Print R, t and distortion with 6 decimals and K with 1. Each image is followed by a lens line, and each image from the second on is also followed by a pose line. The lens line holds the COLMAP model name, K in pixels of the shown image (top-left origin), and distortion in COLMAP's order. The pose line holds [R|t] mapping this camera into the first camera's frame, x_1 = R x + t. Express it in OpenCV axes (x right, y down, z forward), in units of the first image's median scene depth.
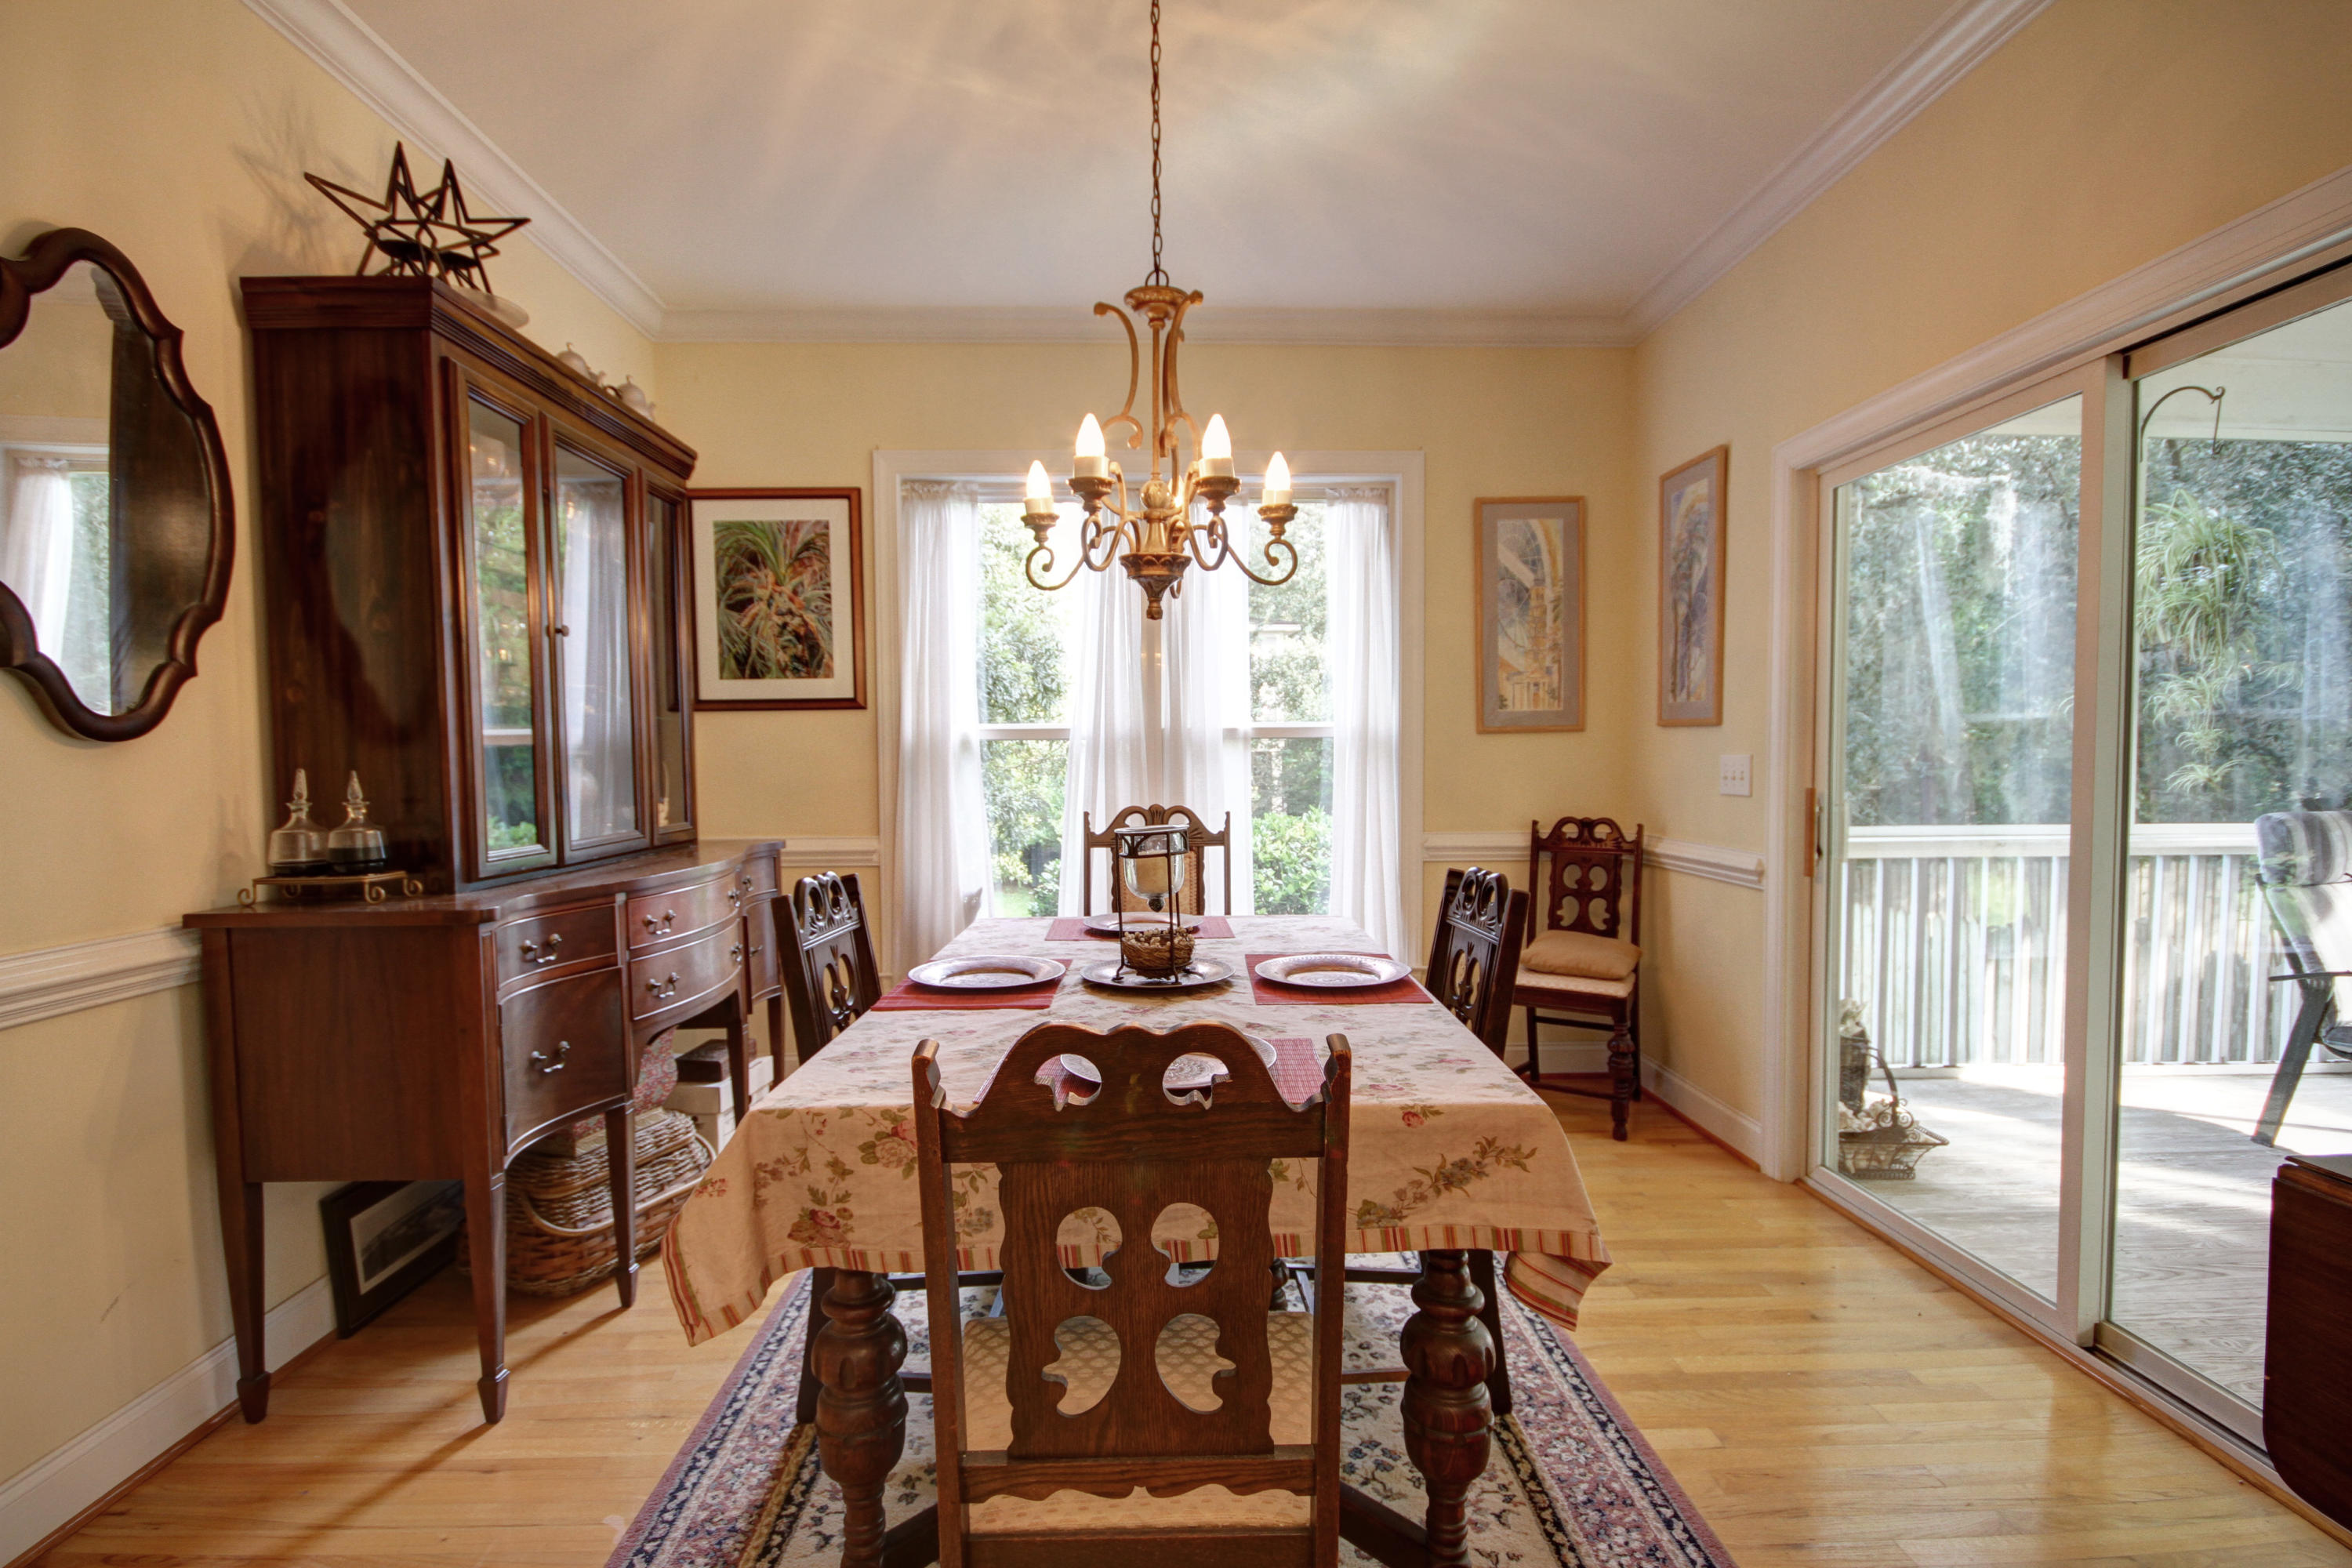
lens RADIAL K [[1087.0, 0, 1178.2], [0, 1087.0, 806.5], [0, 0, 1]] dist [0.004643, -0.009438]
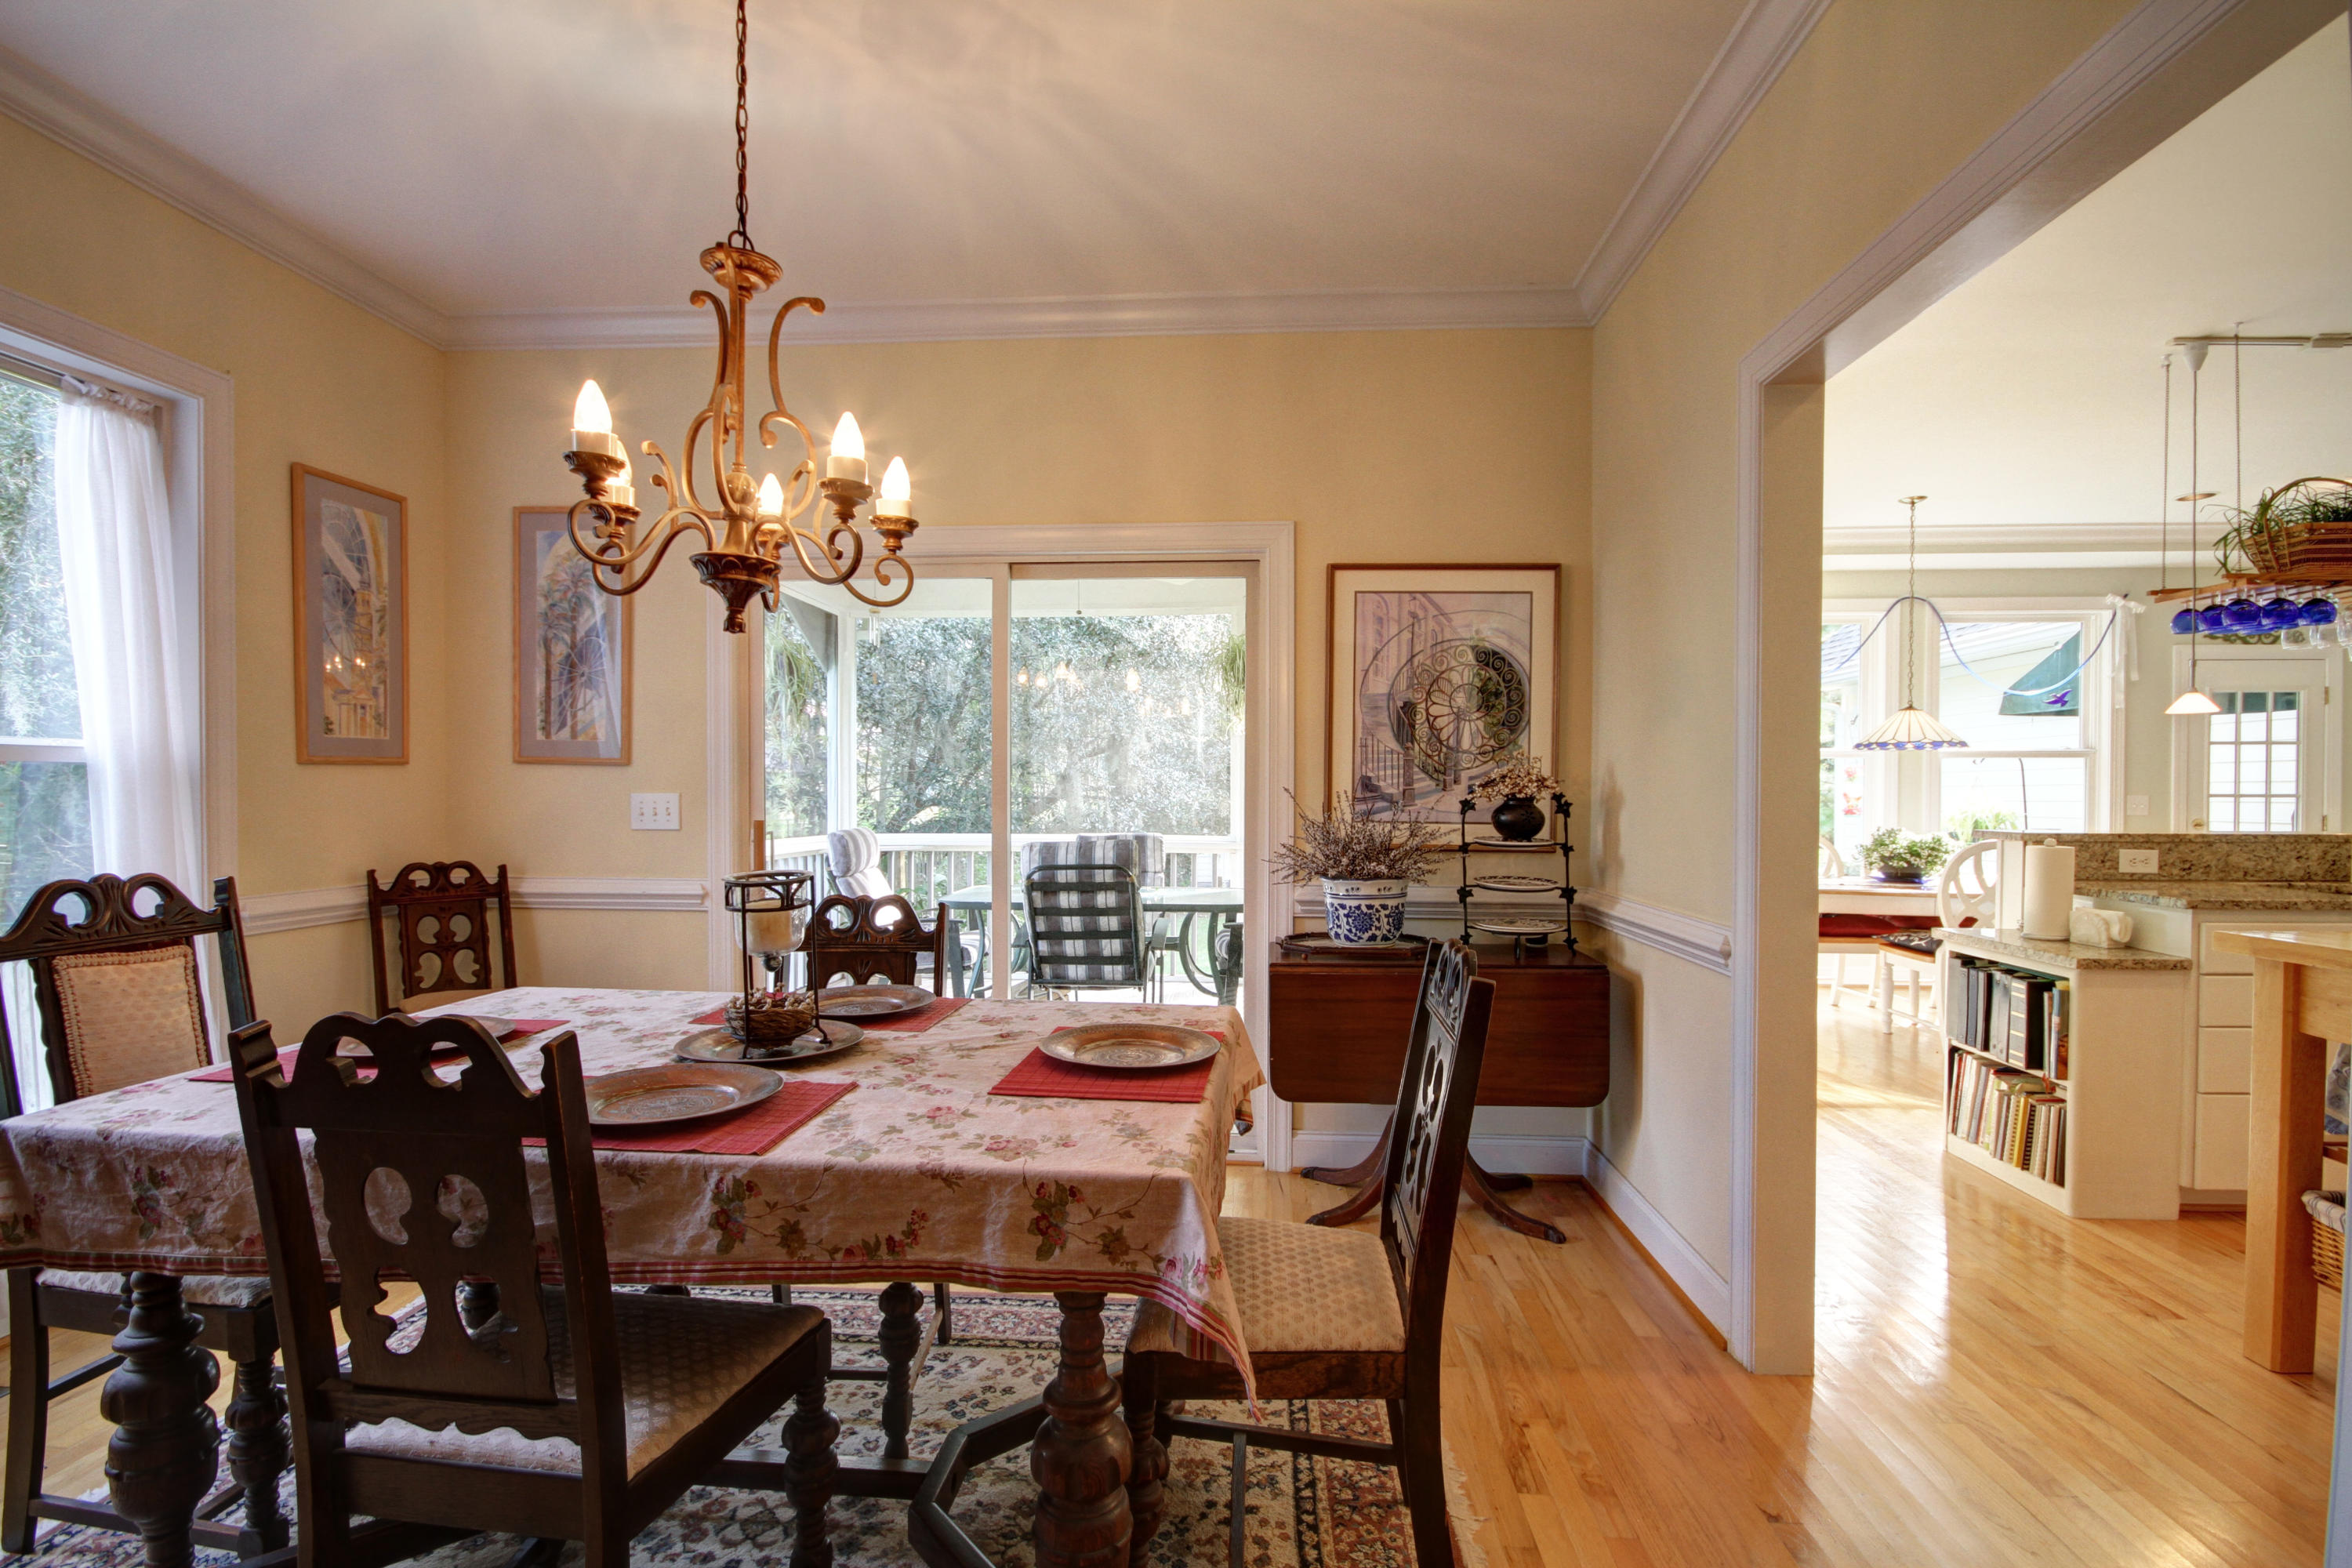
lens RADIAL K [[1087.0, 0, 1182.8], [0, 1087.0, 803.8], [0, 0, 1]] dist [0.004643, -0.009438]
pose [[0.102239, -0.007753, 0.994730, -0.739313], [0.045458, 0.998961, 0.003114, -0.020611], [-0.993721, 0.044900, 0.102486, 0.501510]]
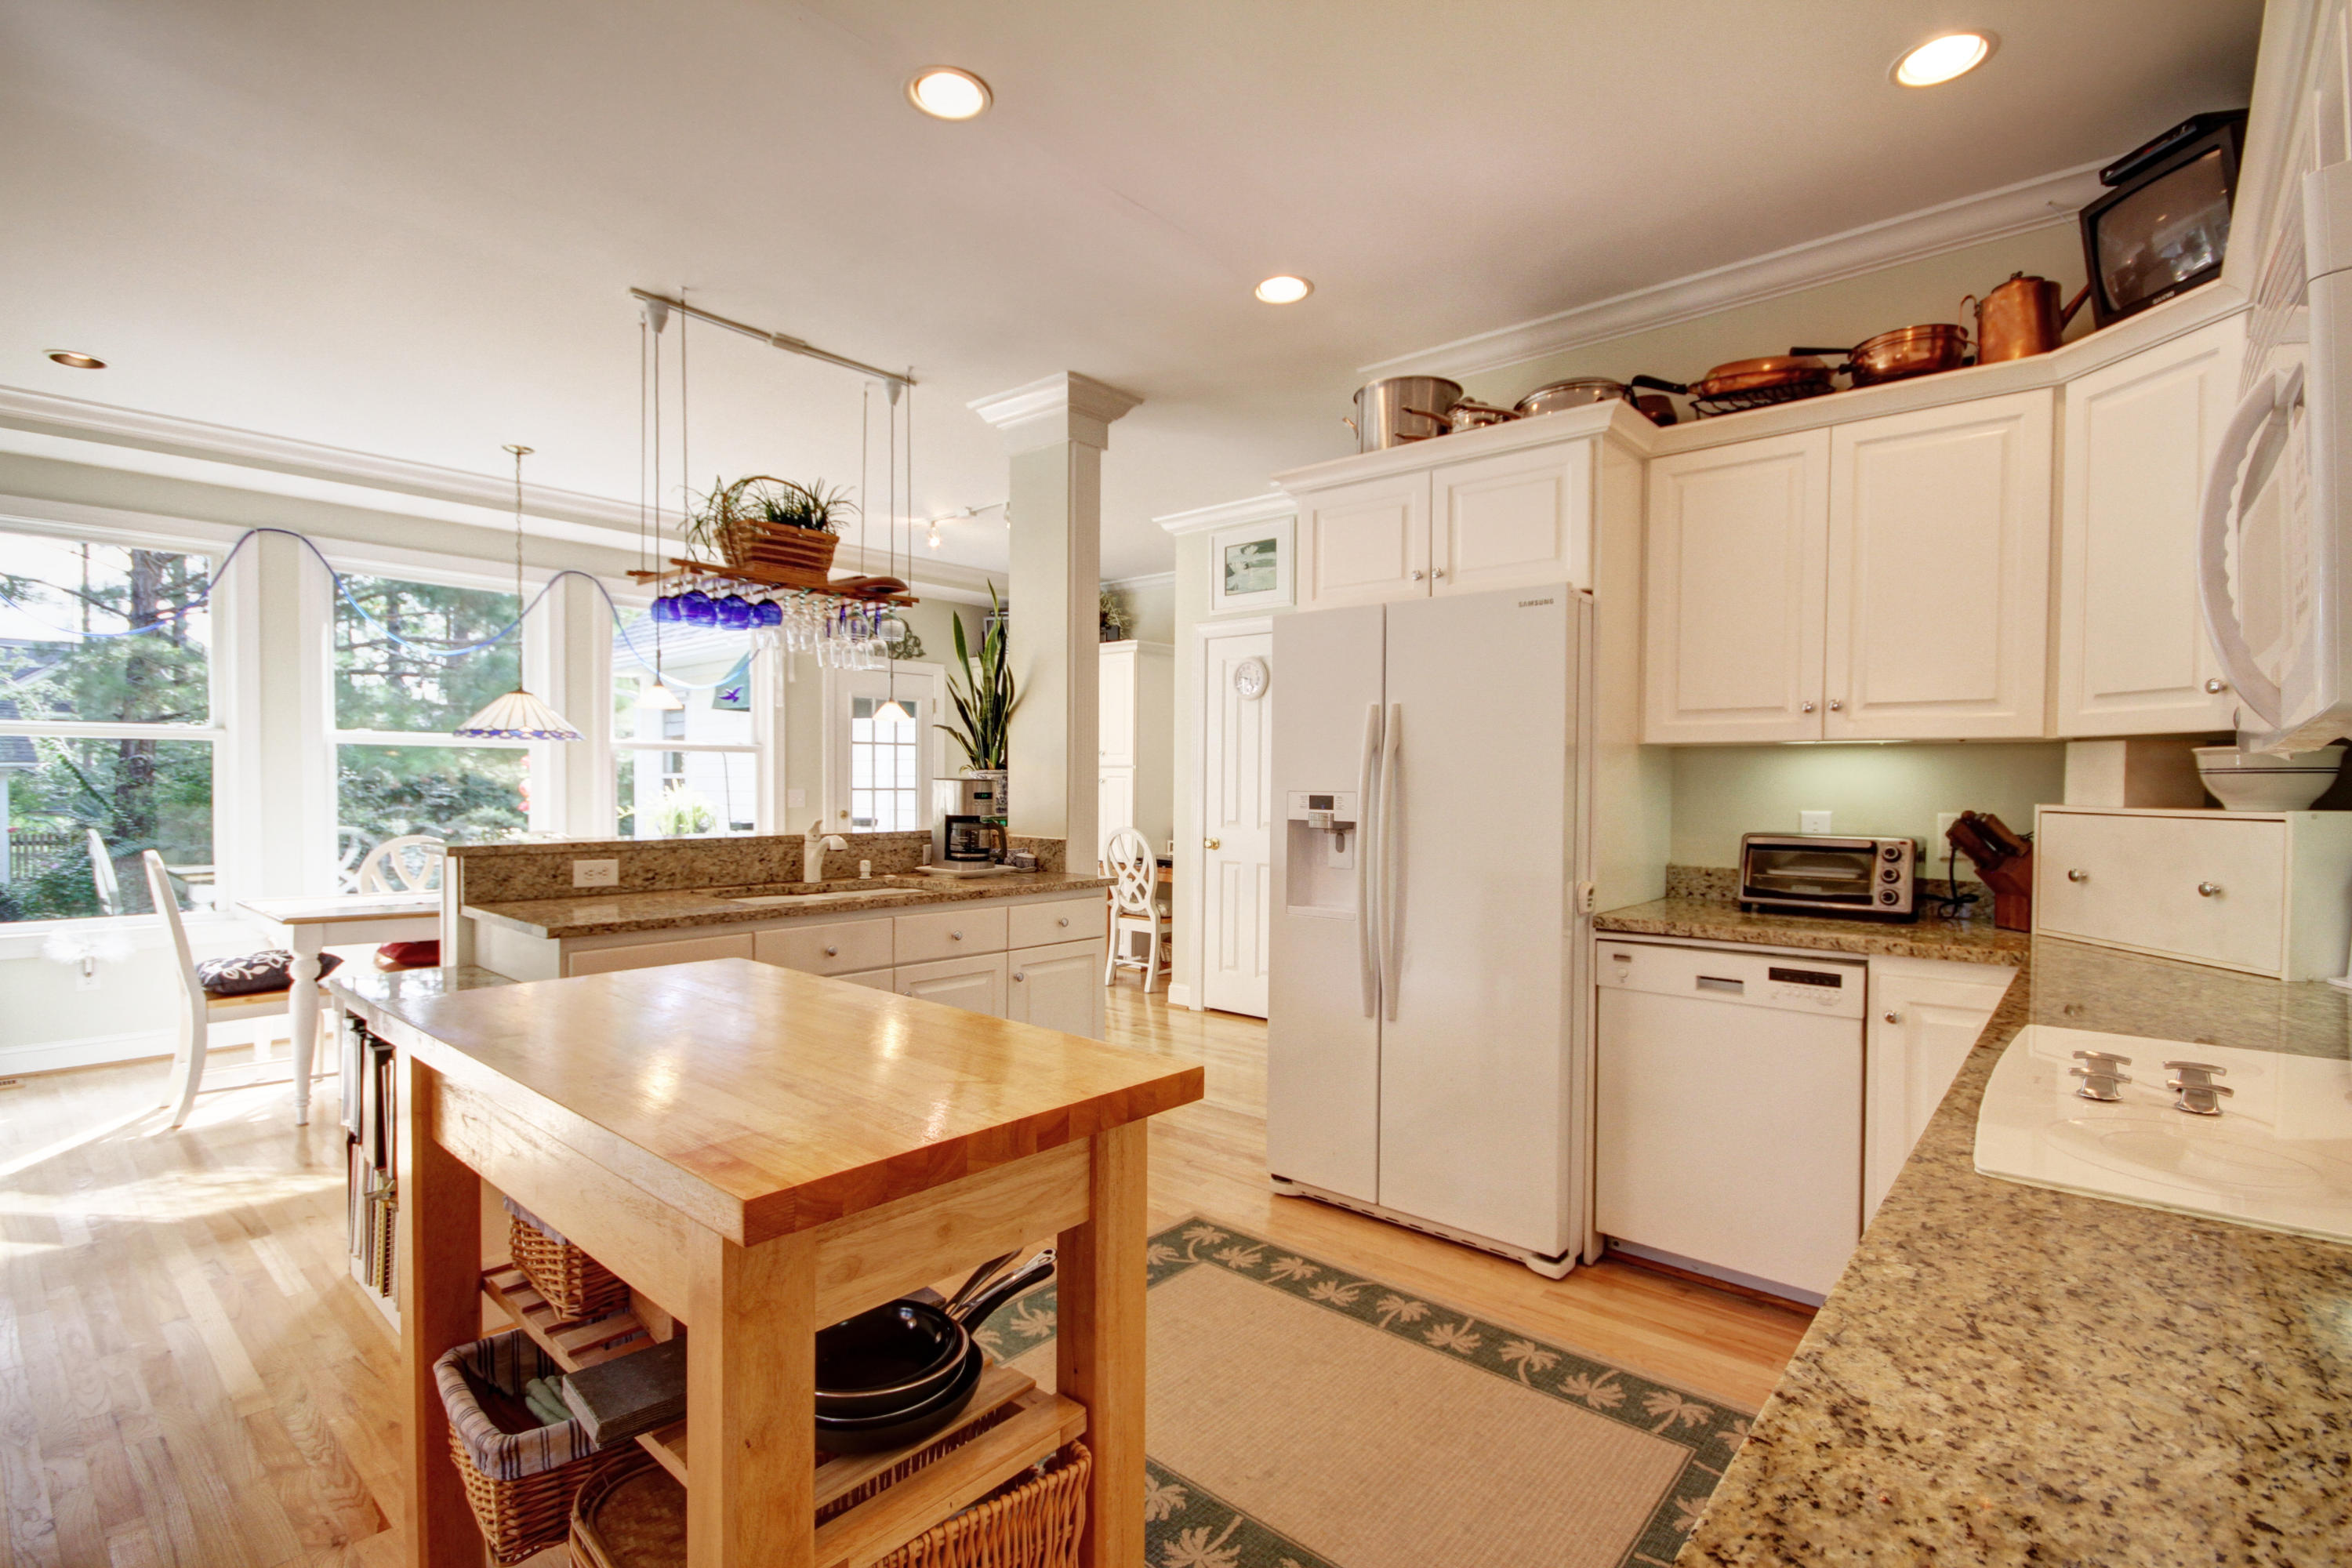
lens RADIAL K [[1087.0, 0, 1175.1], [0, 1087.0, 808.0], [0, 0, 1]] dist [0.004643, -0.009438]
pose [[-0.731477, -0.016625, 0.681663, -0.519035], [0.029898, 0.997959, 0.056421, -0.009056], [-0.681210, 0.061651, -0.729487, -0.205627]]
